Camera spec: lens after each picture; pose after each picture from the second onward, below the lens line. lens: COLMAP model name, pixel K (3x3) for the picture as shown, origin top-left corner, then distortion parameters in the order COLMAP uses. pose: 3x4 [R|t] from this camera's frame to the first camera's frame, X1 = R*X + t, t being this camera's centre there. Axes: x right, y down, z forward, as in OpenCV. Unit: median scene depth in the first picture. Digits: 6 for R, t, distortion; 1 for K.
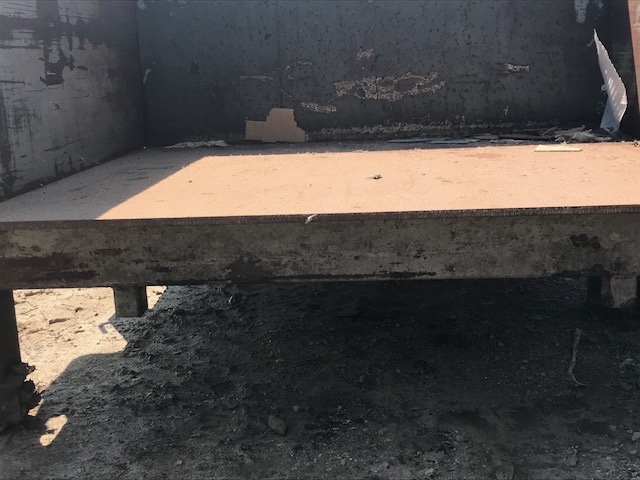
lens RADIAL K [[933.2, 0, 320.0], [0, 933.2, 240.0], [0, 0, 1]] dist [0.218784, -0.975513]
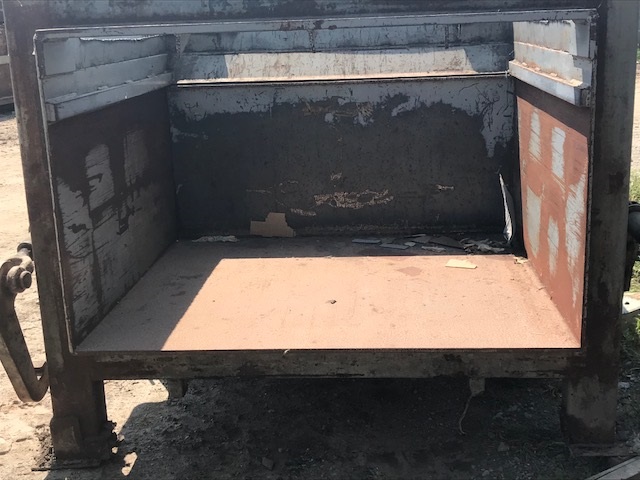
lens RADIAL K [[933.2, 0, 320.0], [0, 933.2, 240.0], [0, 0, 1]] dist [0.218784, -0.975513]
pose [[0.999959, 0.006302, -0.006497, 0.046652], [-0.005991, 0.998887, 0.046776, -0.234058], [0.006784, -0.046735, 0.998884, -0.536020]]
